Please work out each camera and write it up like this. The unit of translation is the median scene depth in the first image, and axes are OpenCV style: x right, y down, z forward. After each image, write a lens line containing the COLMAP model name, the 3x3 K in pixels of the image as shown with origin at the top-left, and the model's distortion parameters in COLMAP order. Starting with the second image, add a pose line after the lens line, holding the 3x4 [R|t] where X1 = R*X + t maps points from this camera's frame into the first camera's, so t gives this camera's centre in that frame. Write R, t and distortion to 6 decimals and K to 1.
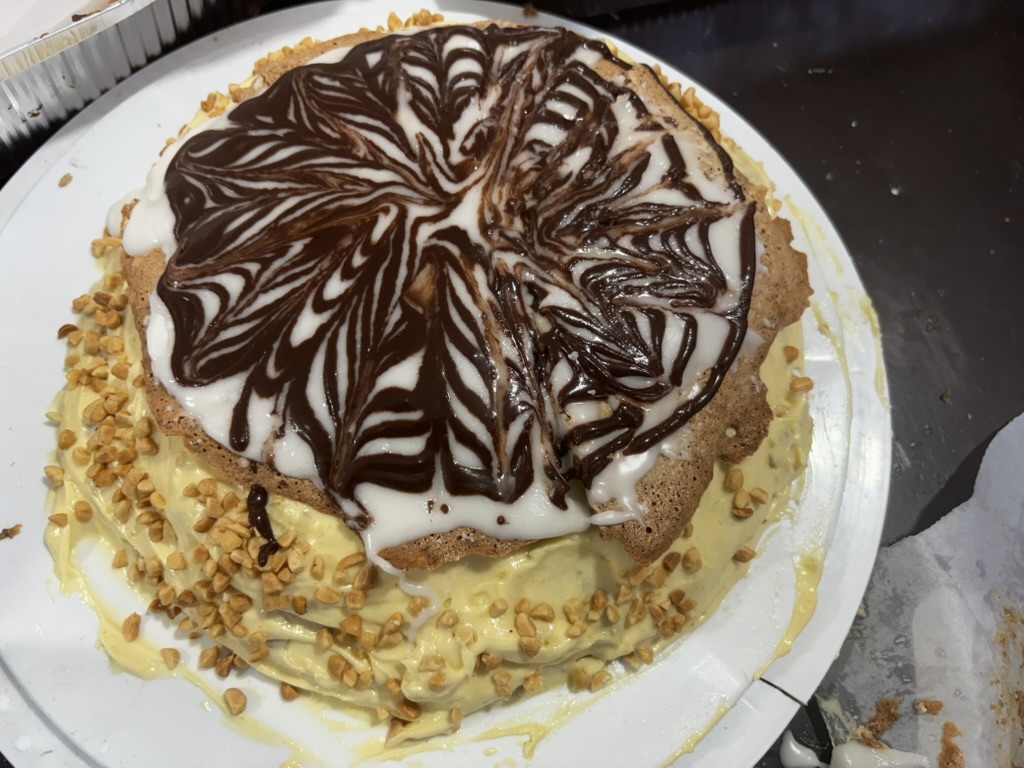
lens RADIAL K [[769.1, 0, 512.0], [0, 769.1, 384.0], [0, 0, 1]] dist [-0.003520, 0.001137]
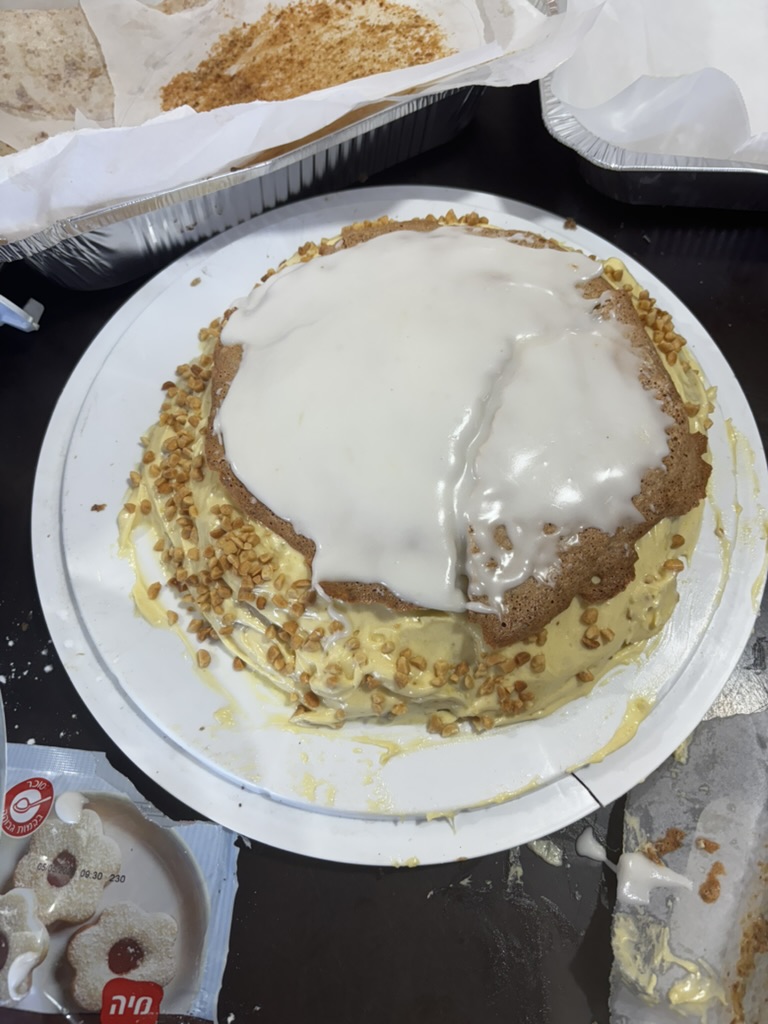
lens RADIAL K [[774.4, 0, 408.2], [0, 774.4, 526.5], [0, 0, 1]] dist [0.089838, -0.281670]
pose [[0.943237, 0.270259, -0.193041, 0.214911], [-0.270970, 0.962308, 0.023225, 0.031536], [0.192042, 0.030401, 0.980916, -0.368092]]
